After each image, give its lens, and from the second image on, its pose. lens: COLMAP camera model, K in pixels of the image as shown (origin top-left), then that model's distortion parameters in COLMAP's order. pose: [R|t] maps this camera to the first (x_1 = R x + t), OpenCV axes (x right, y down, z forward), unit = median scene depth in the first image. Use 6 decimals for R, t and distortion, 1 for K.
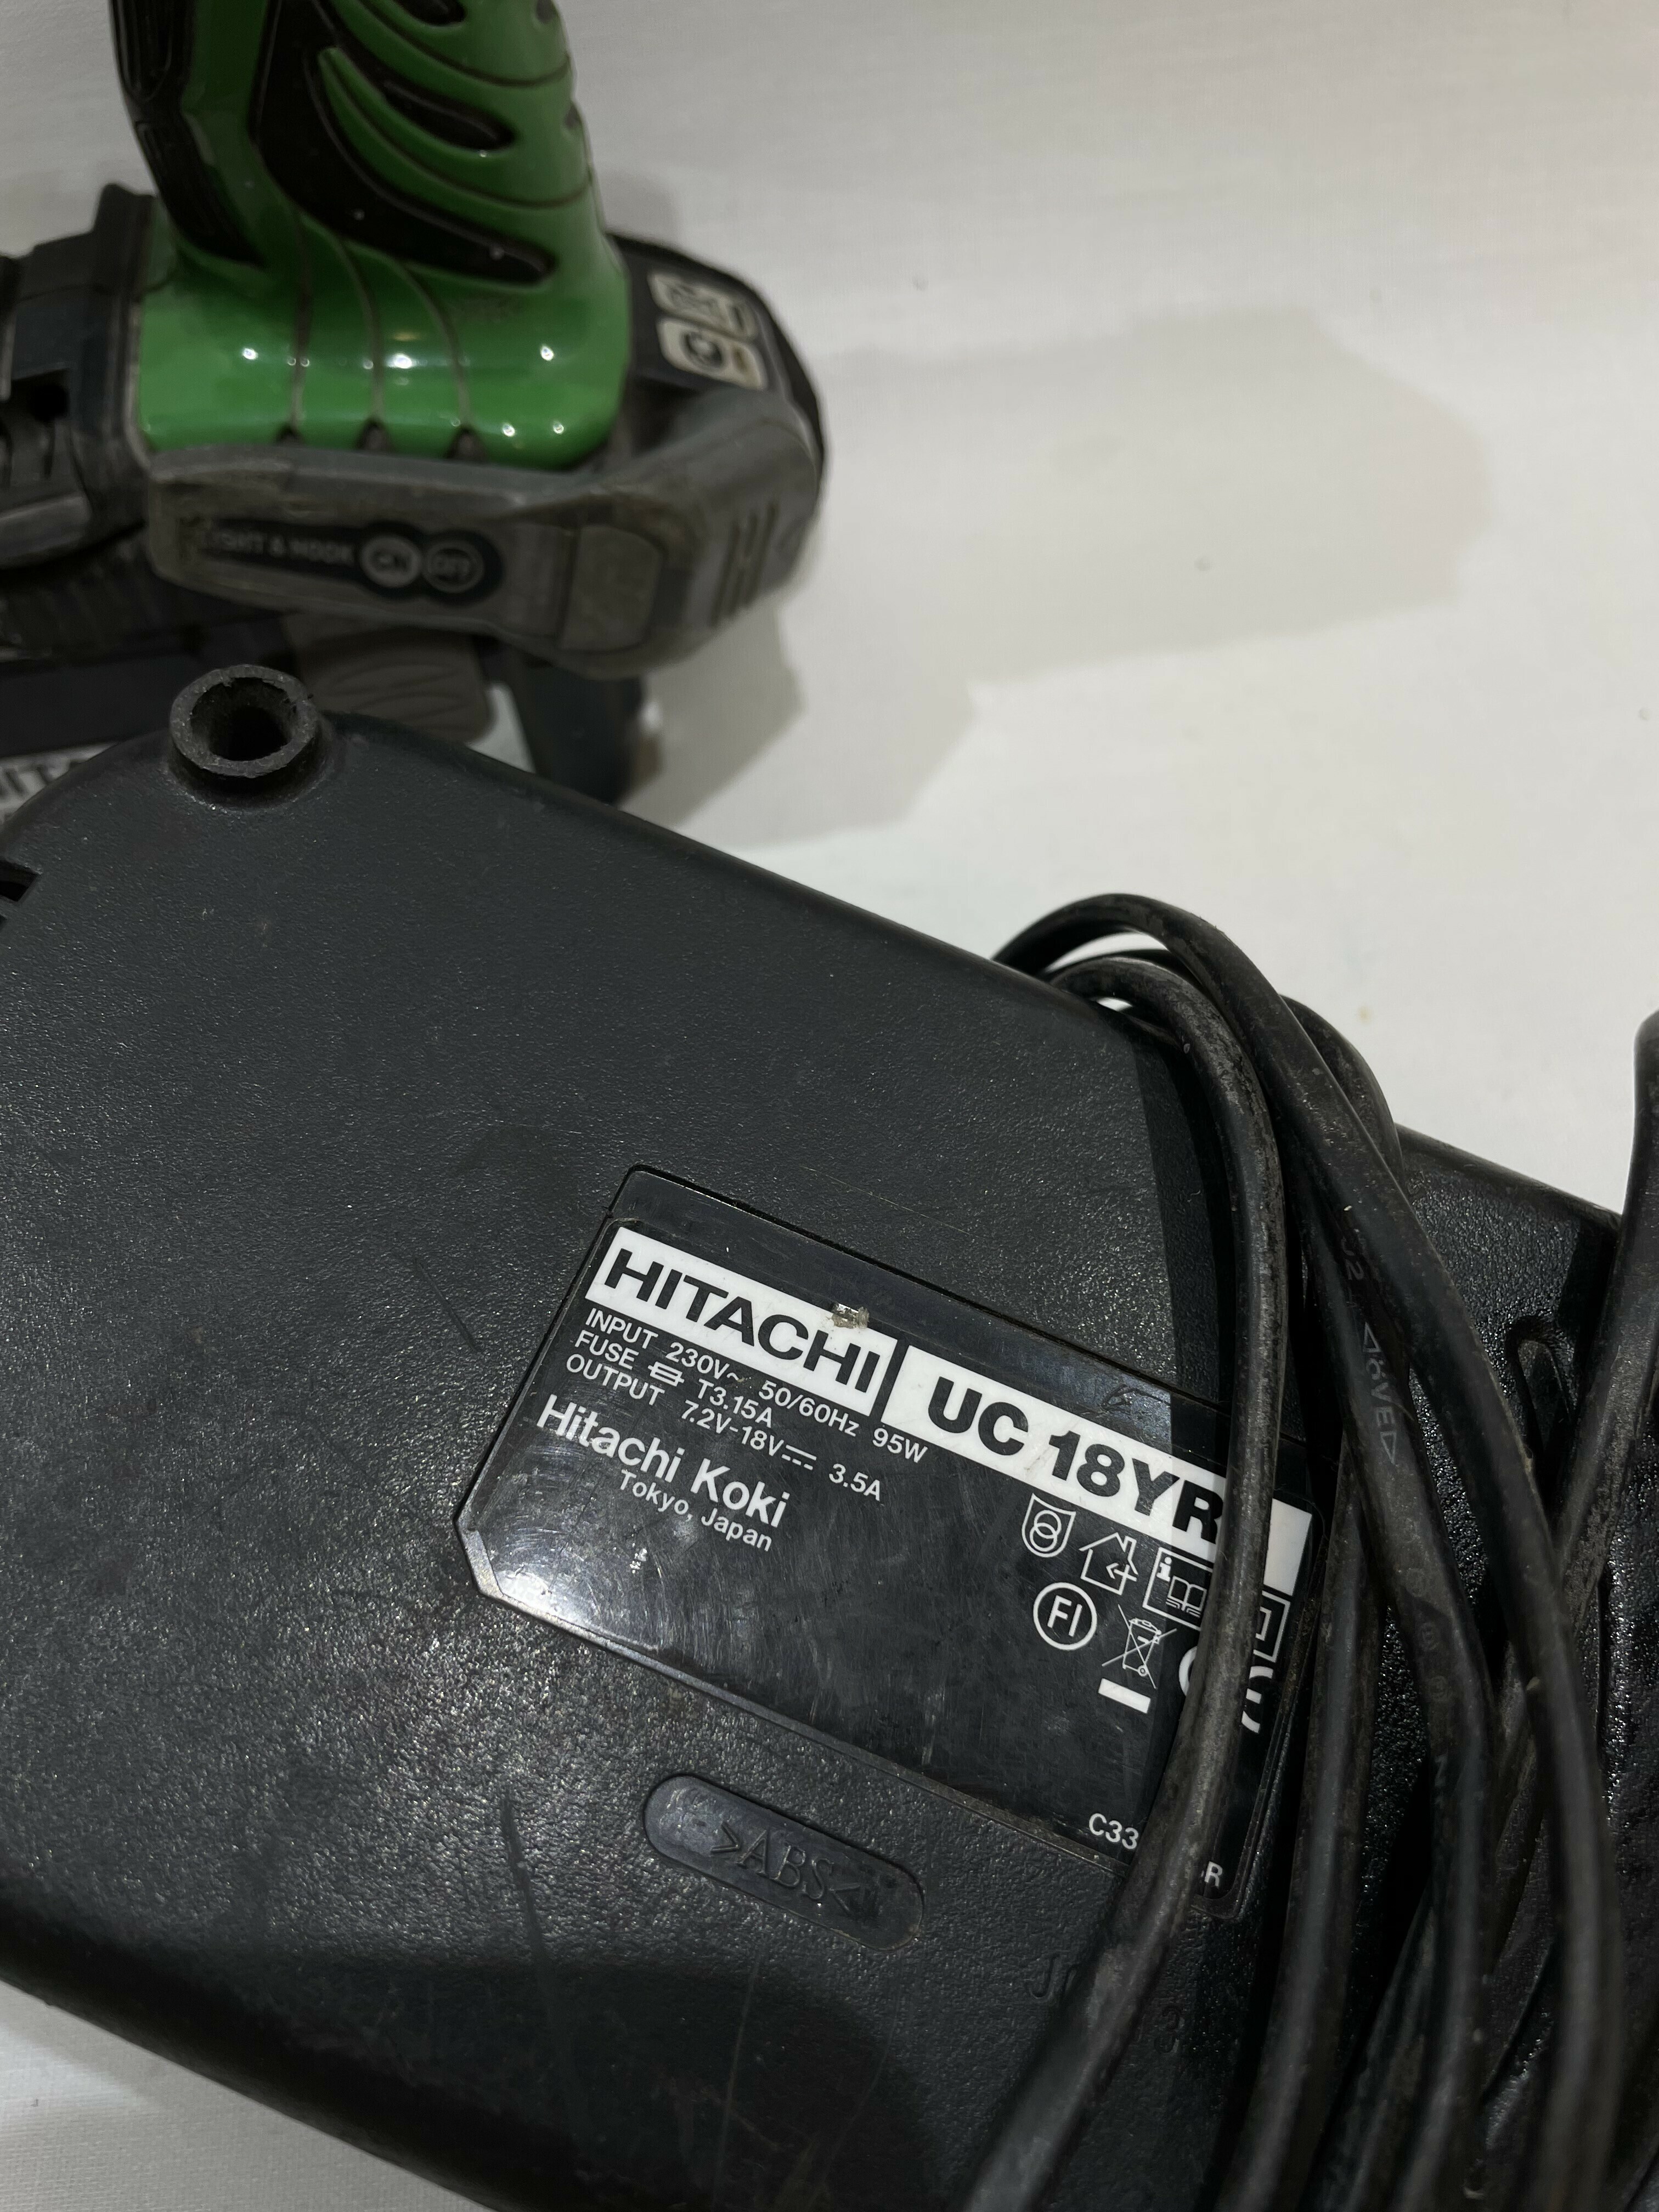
lens RADIAL K [[1822.7, 0, 829.5], [0, 1822.7, 1106.0], [0, 0, 1]] dist [0.023477, -0.005427]
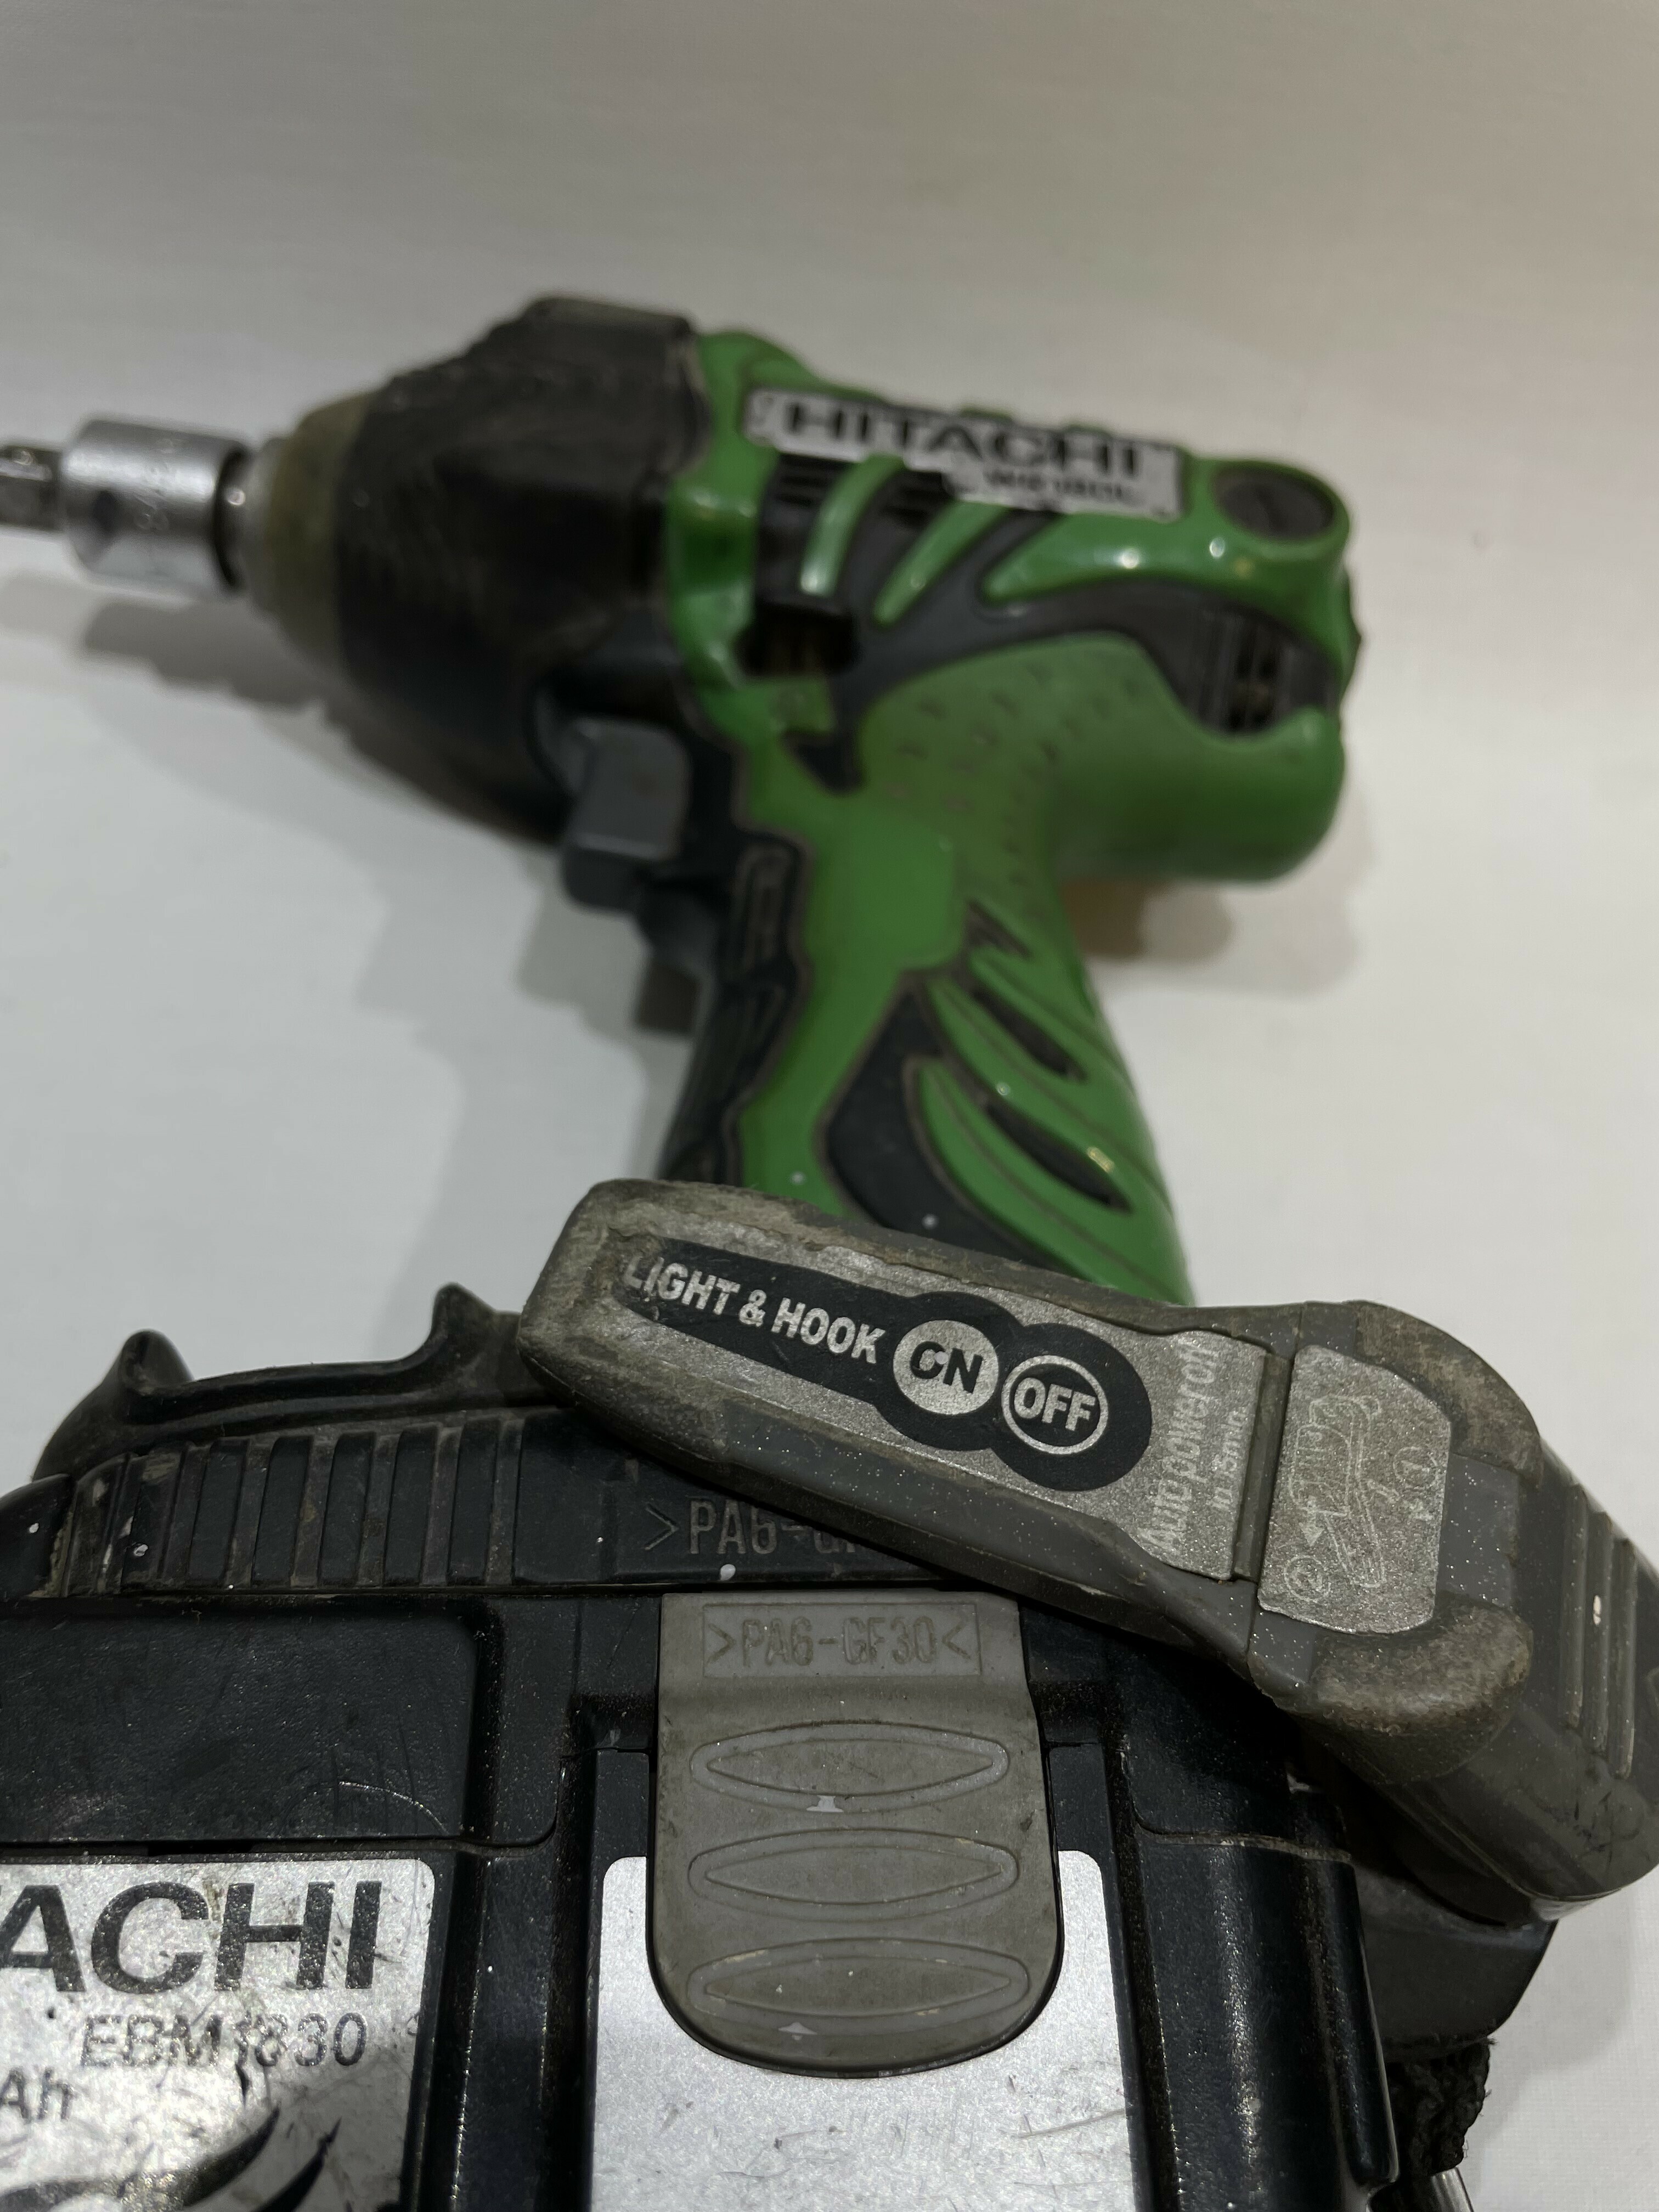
lens RADIAL K [[1658.9, 0, 829.5], [0, 1658.9, 1106.0], [0, 0, 1]] dist [0.098692, -0.186636]
pose [[0.996948, 0.005393, -0.077882, -0.235348], [-0.077913, 0.005779, -0.996943, 0.188179], [-0.004927, 0.999969, 0.006181, 0.916754]]
